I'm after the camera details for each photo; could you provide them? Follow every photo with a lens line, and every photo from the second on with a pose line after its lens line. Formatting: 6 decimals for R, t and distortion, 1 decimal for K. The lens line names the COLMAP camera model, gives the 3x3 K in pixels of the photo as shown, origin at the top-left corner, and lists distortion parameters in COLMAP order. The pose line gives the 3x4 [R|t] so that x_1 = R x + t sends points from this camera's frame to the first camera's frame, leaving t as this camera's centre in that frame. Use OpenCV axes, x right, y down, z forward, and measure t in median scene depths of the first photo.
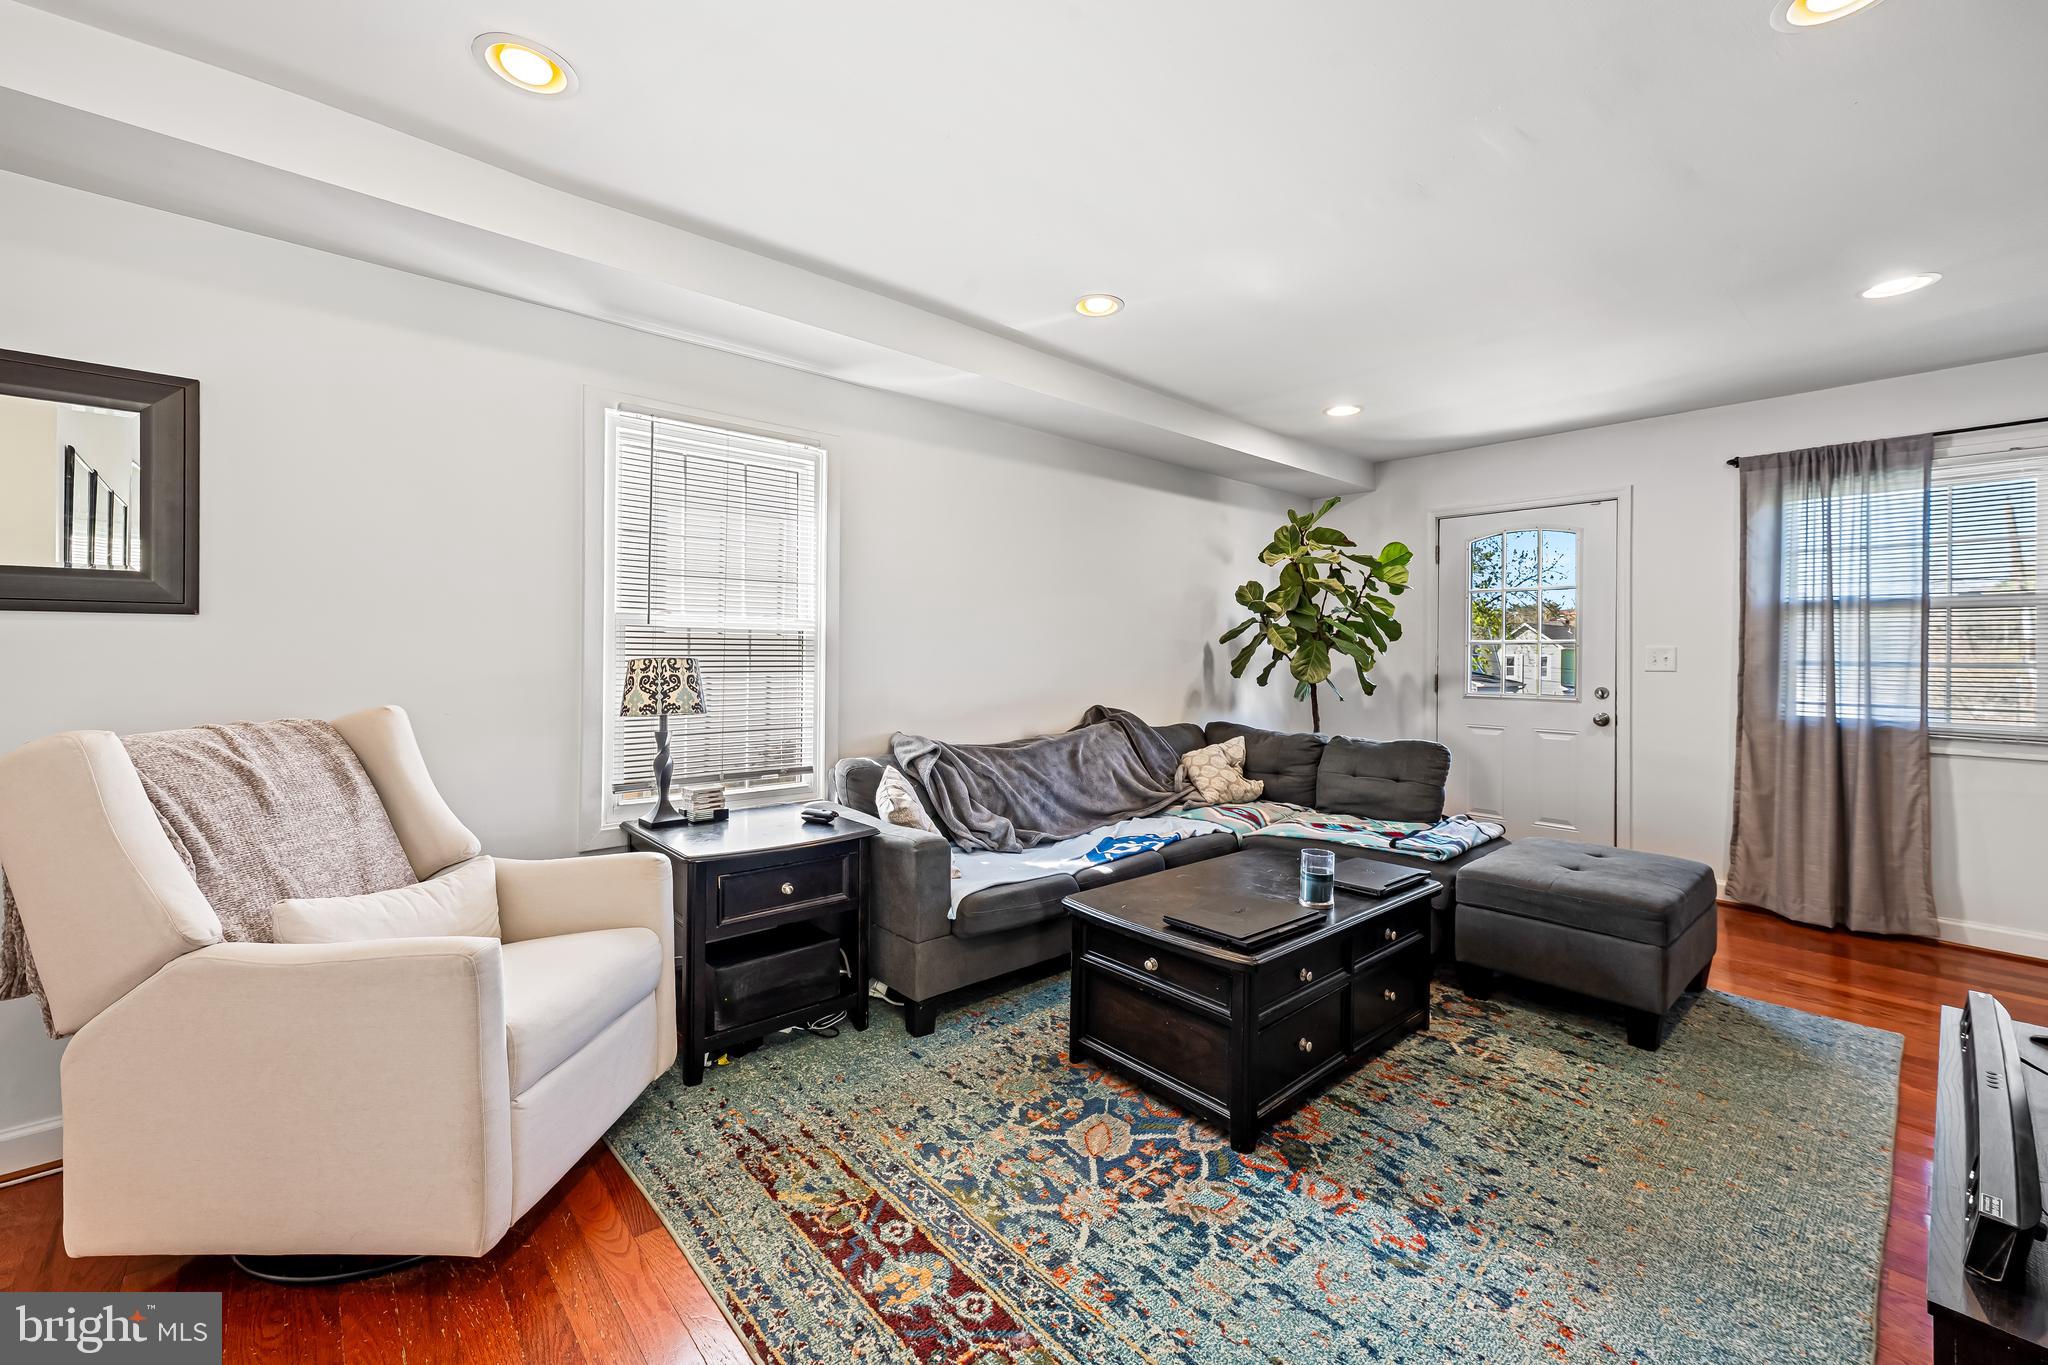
lens RADIAL K [[838.9, 0, 1019.8], [0, 838.9, 651.8], [0, 0, 1]] dist [0.002639, 0.000123]
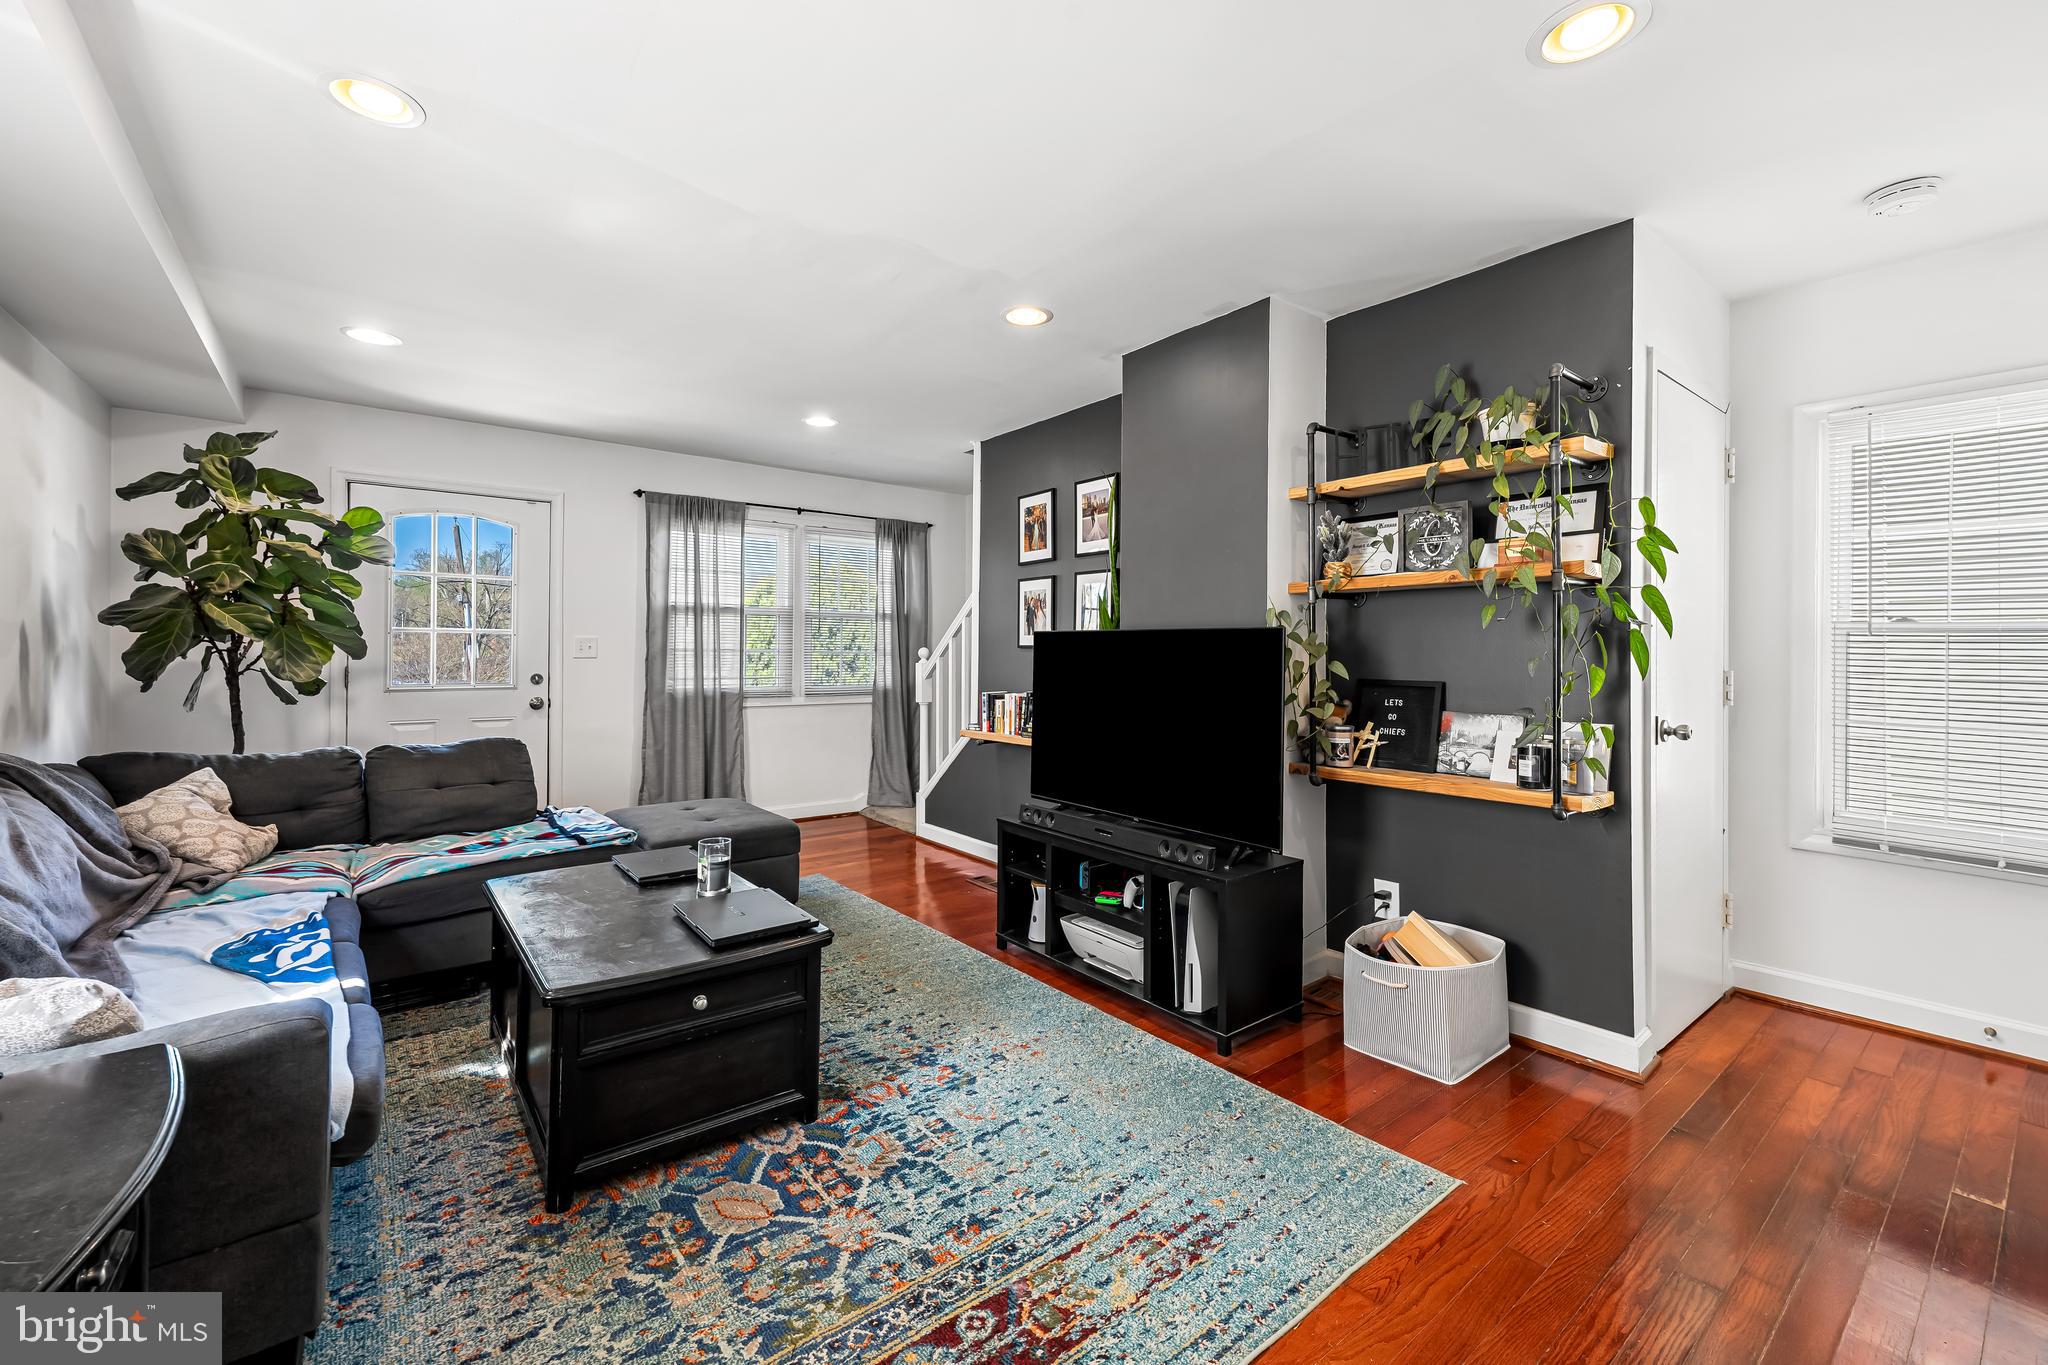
lens RADIAL K [[832.4, 0, 1032.7], [0, 832.4, 651.3], [0, 0, 1]] dist [0.001857, -0.000063]
pose [[0.043229, -0.009794, 0.999017, -0.778461], [-0.009759, 0.999900, 0.010225, -0.007930], [-0.999018, -0.010192, 0.043129, 0.696484]]
